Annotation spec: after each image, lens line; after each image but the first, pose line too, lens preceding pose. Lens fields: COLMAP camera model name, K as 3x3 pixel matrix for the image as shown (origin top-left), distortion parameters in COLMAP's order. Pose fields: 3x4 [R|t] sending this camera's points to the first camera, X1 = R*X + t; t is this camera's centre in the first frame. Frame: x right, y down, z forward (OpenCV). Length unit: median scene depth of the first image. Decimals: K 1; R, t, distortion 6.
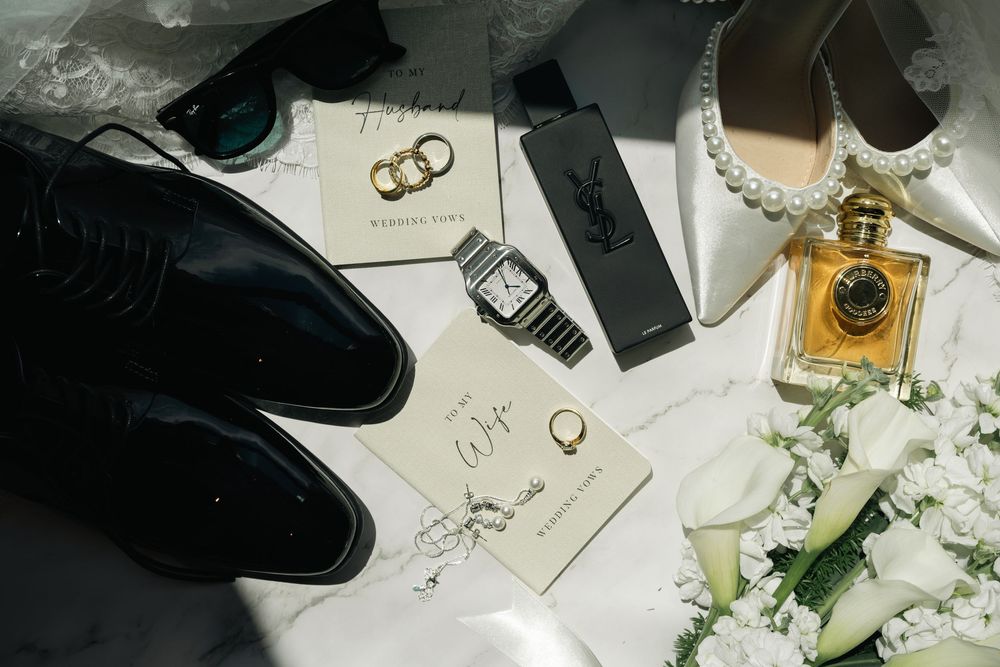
lens RADIAL K [[1412.4, 0, 502.3], [0, 1412.4, 344.5], [0, 0, 1]] dist [-0.079285, 0.846107]
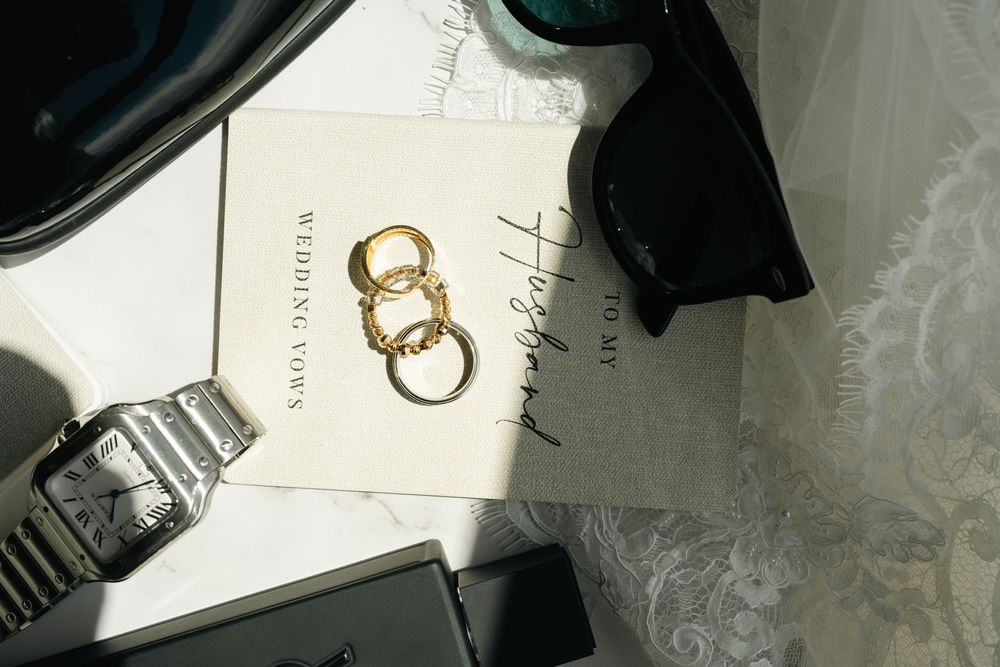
lens RADIAL K [[1412.4, 0, 502.3], [0, 1412.4, 344.5], [0, 0, 1]] dist [-0.079285, 0.846107]
pose [[-0.130000, 0.991063, 0.029901, -0.072467], [-0.988094, -0.126990, -0.086856, -0.115819], [-0.082282, -0.040837, 0.995772, 0.528033]]
